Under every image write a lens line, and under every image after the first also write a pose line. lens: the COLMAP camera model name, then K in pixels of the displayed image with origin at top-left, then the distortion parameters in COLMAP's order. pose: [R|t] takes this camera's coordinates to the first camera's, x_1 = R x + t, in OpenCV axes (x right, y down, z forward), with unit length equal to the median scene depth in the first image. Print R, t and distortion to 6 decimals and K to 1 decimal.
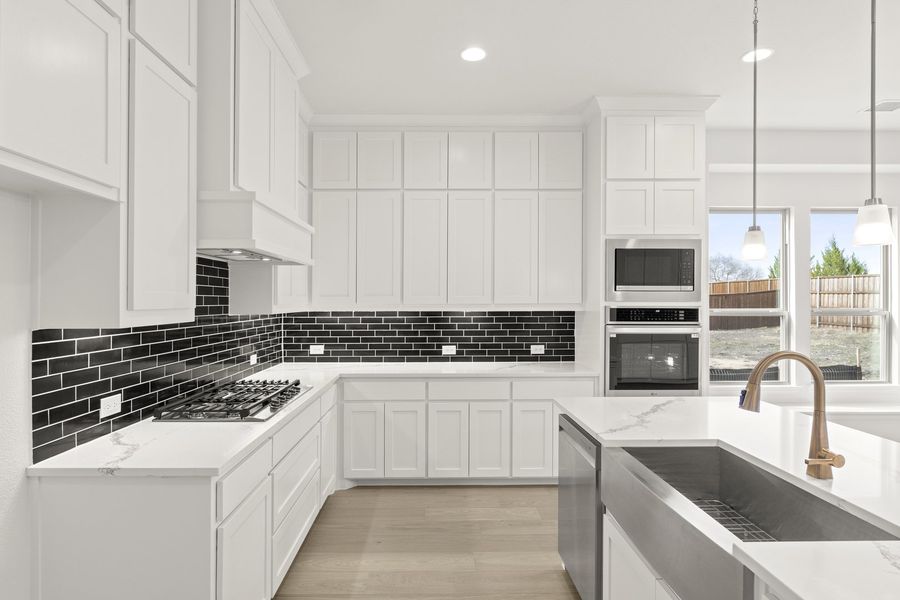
lens RADIAL K [[502.2, 0, 450.0], [0, 502.2, 303.4], [0, 0, 1]] dist [-0.008496, -0.000687]
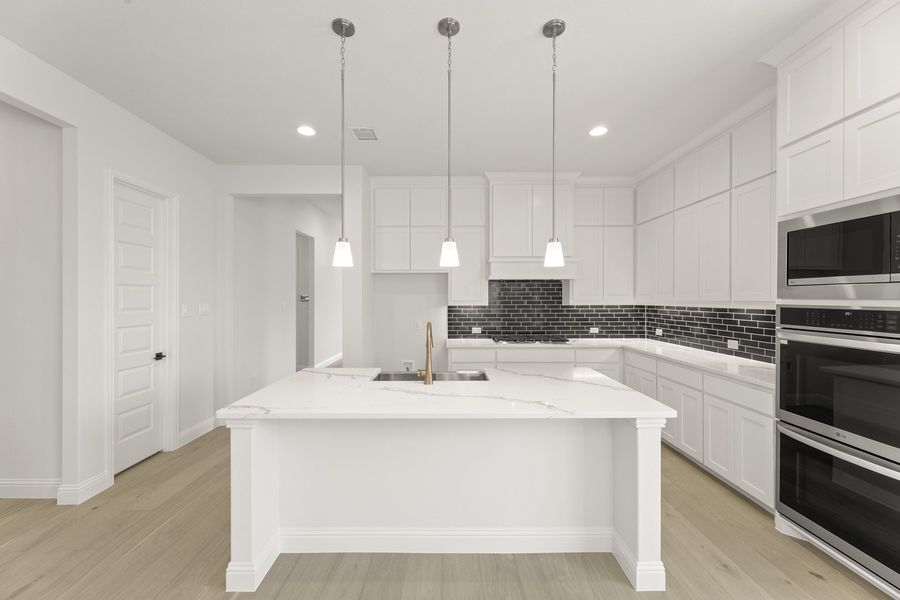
lens RADIAL K [[370.3, 0, 449.9], [0, 370.3, 298.7], [0, 0, 1]] dist [0.001564, 0.000089]
pose [[-0.038832, 0.000547, -0.999246, 0.889285], [-0.005835, 0.999983, 0.000774, -0.001814], [0.999229, 0.005861, -0.038828, 0.465905]]
